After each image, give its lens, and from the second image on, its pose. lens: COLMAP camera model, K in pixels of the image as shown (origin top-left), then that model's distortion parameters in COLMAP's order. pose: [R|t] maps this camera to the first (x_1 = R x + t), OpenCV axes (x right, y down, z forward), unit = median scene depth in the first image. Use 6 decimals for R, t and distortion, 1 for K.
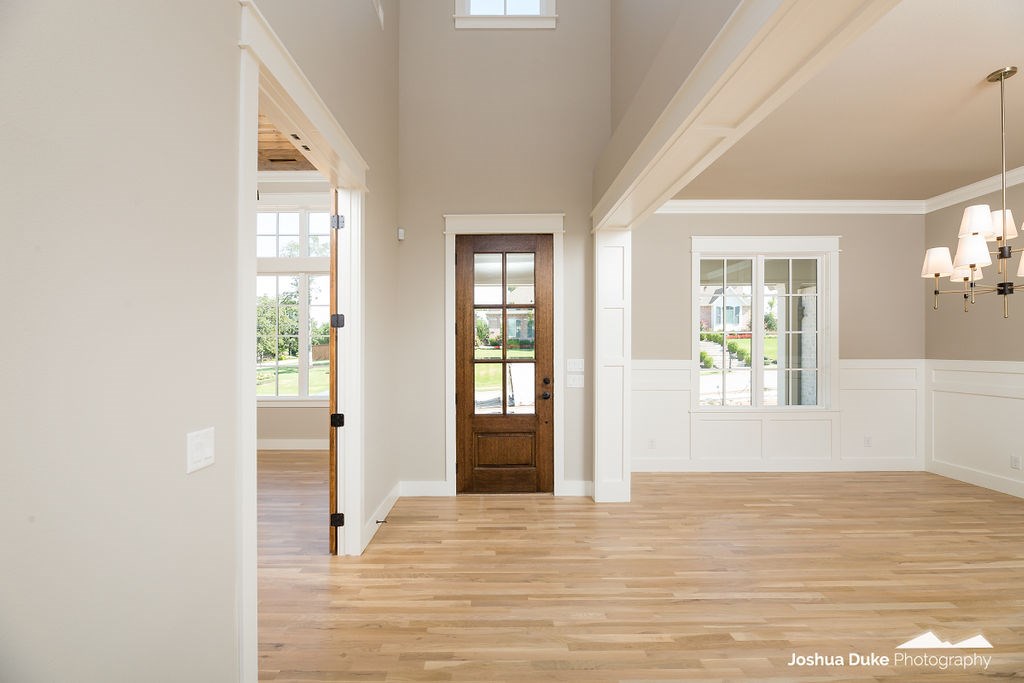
lens RADIAL K [[421.1, 0, 476.6], [0, 421.1, 341.9], [0, 0, 1]] dist [-0.006915, -0.001835]
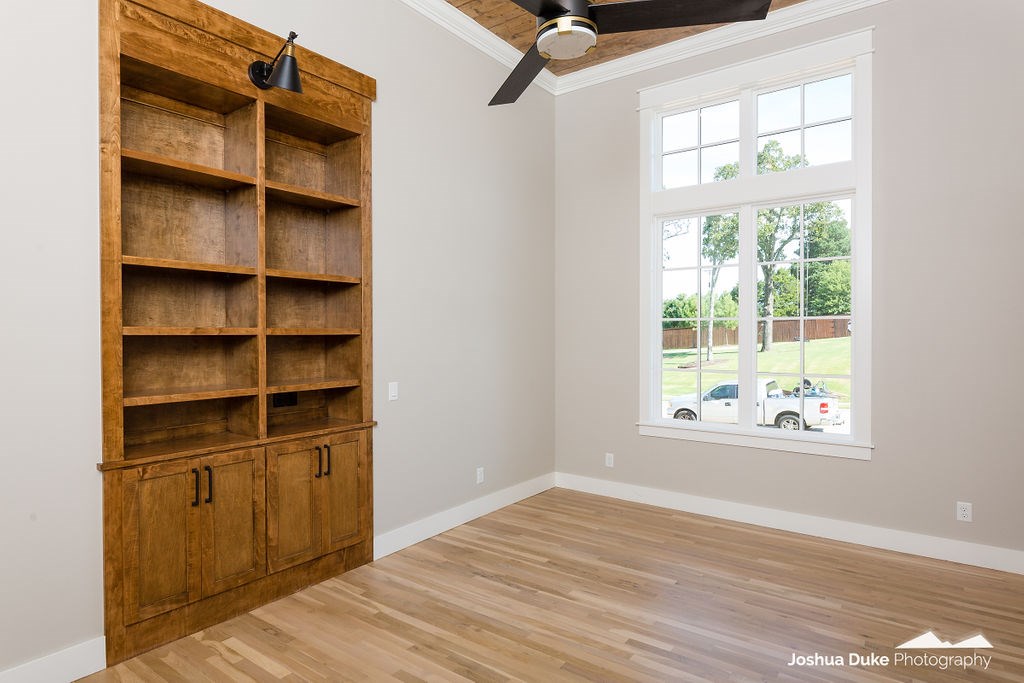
lens RADIAL K [[562.5, 0, 516.5], [0, 562.5, 339.7], [0, 0, 1]] dist [0.002858, -0.001186]
pose [[0.815976, 0.008379, -0.578025, -0.451917], [0.003589, 0.999802, 0.019560, -0.005805], [0.578075, -0.018035, 0.815784, 0.415334]]
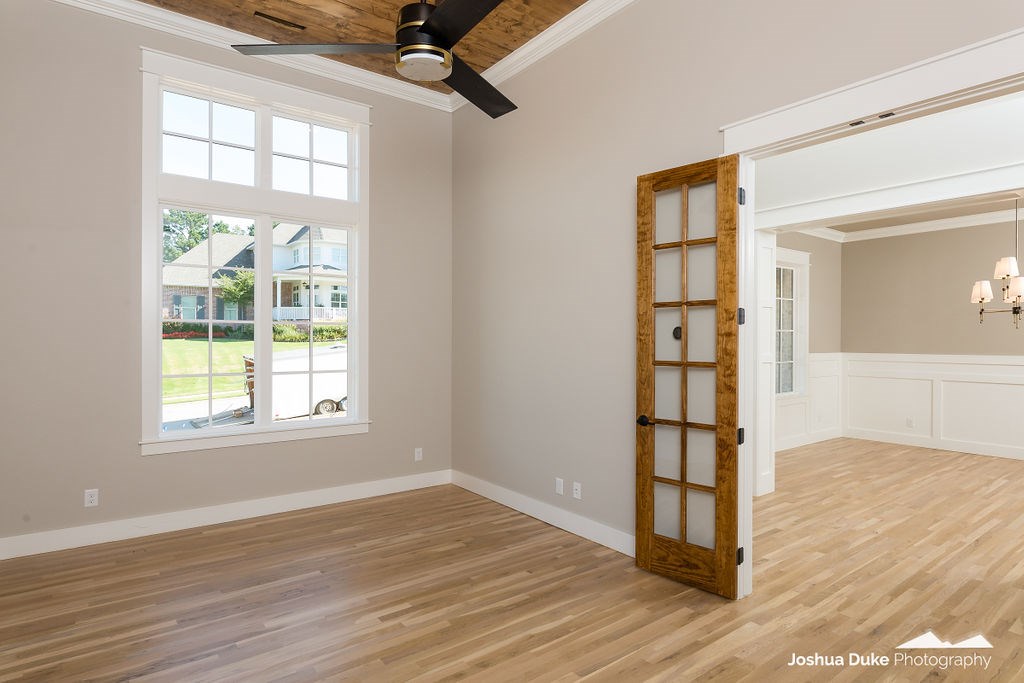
lens RADIAL K [[542.1, 0, 496.4], [0, 542.1, 341.6], [0, 0, 1]] dist [-0.006287, -0.000837]
pose [[0.810409, 0.002851, 0.585857, -1.170425], [-0.010865, 0.999889, 0.010164, 0.002589], [-0.585764, -0.014602, 0.810350, 0.379370]]
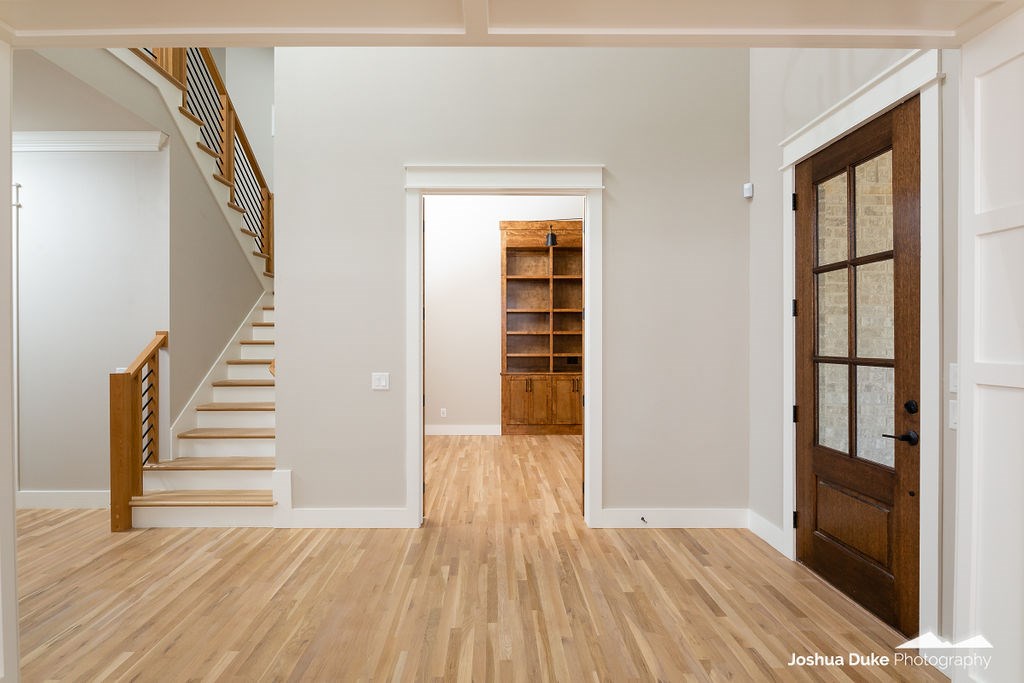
lens RADIAL K [[492.9, 0, 522.2], [0, 492.9, 341.2], [0, 0, 1]] dist [-0.009045, -0.001524]
pose [[0.069542, 0.010511, -0.997524, 0.855102], [0.010257, 0.999884, 0.011251, 0.008826], [0.997526, -0.011014, 0.069426, 0.653987]]
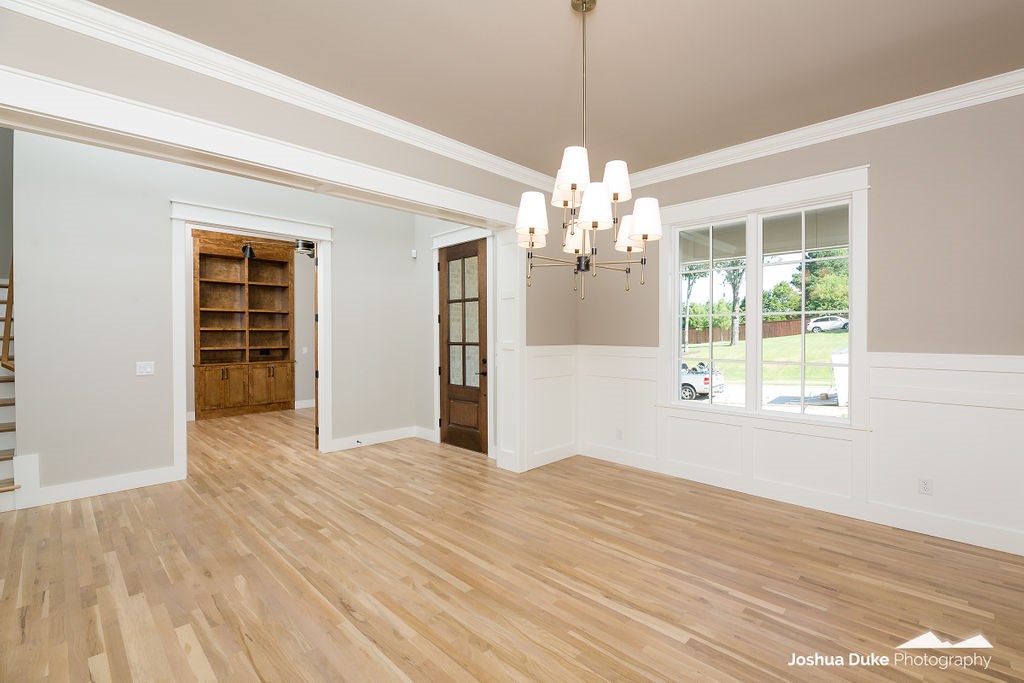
lens RADIAL K [[421.1, 0, 543.7], [0, 421.1, 338.5], [0, 0, 1]] dist [-0.006915, -0.001835]
pose [[0.764524, 0.011500, -0.644493, 1.331546], [0.004058, 0.999735, 0.022652, 0.002182], [0.644582, -0.019933, 0.764275, 0.240720]]
